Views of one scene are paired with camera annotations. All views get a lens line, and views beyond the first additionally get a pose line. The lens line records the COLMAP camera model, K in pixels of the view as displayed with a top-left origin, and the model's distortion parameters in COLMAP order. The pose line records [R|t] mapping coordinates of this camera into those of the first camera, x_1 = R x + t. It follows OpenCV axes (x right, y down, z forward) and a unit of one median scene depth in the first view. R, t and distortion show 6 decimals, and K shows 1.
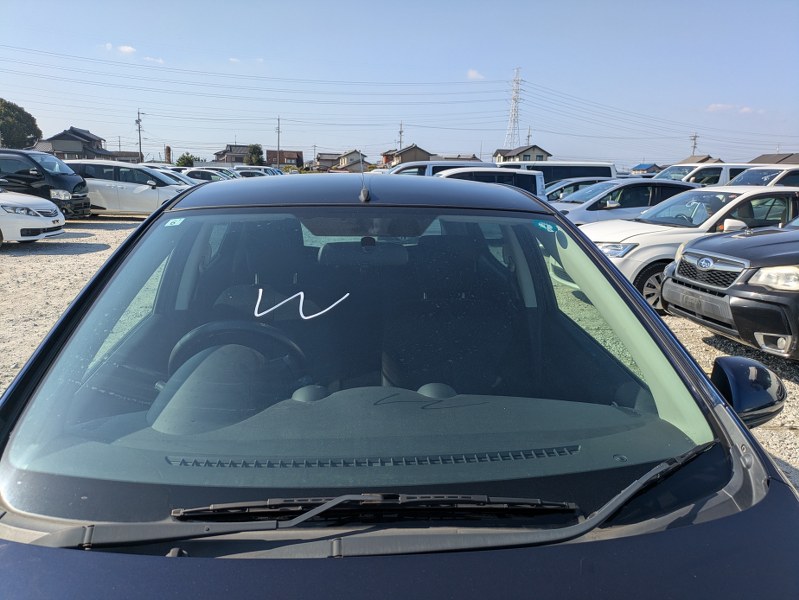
lens RADIAL K [[583.4, 0, 393.2], [0, 583.4, 302.6], [0, 0, 1]] dist [0.029387, -0.022588]
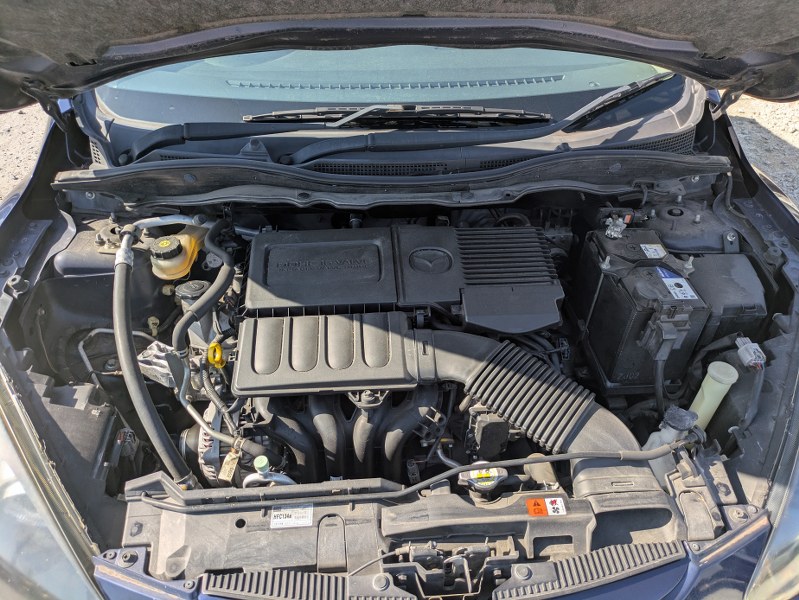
lens RADIAL K [[583.4, 0, 403.1], [0, 583.4, 295.3], [0, 0, 1]] dist [0.029387, -0.022588]
pose [[0.999952, 0.009509, 0.002270, -0.017345], [-0.009389, 0.869472, 0.493893, 0.050230], [0.002723, -0.493890, 0.869520, -0.338761]]
